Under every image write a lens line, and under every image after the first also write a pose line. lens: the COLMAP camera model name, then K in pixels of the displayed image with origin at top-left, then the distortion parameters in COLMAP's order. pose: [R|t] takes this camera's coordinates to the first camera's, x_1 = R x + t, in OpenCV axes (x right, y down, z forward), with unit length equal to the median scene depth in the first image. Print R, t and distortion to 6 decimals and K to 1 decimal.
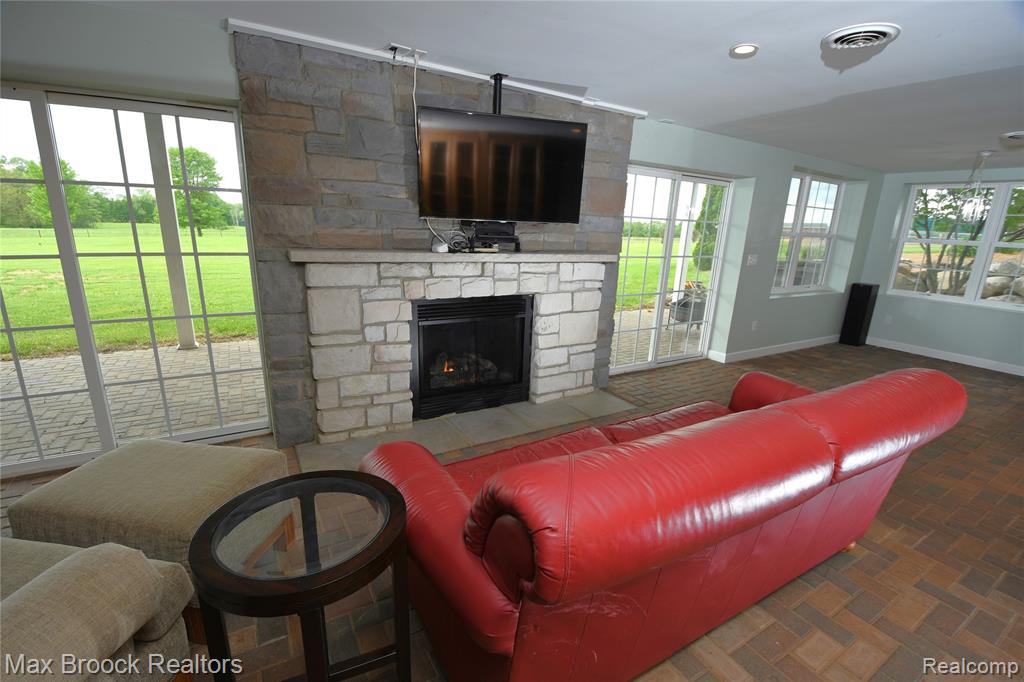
lens RADIAL K [[440.6, 0, 506.9], [0, 440.6, 337.6], [0, 0, 1]] dist [-0.010094, -0.000604]
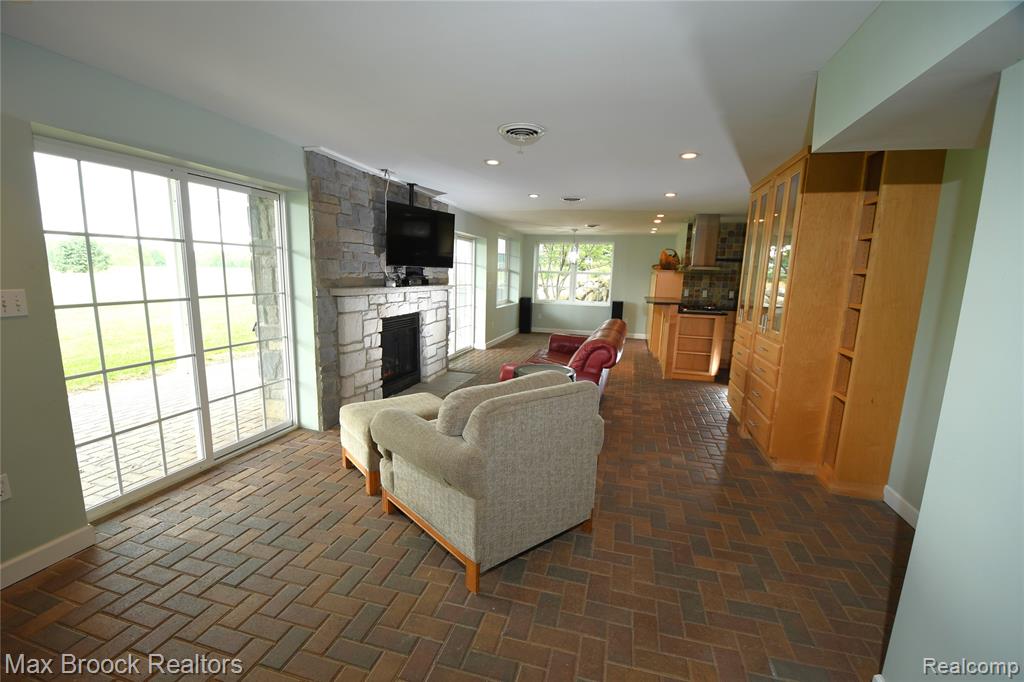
lens RADIAL K [[440.6, 0, 510.6], [0, 440.6, 342.8], [0, 0, 1]] dist [-0.010094, -0.000604]
pose [[0.700771, -0.135980, 0.700307, -0.994481], [0.187321, 0.982293, 0.003289, 0.079160], [-0.688354, 0.128878, 0.713834, -0.402216]]
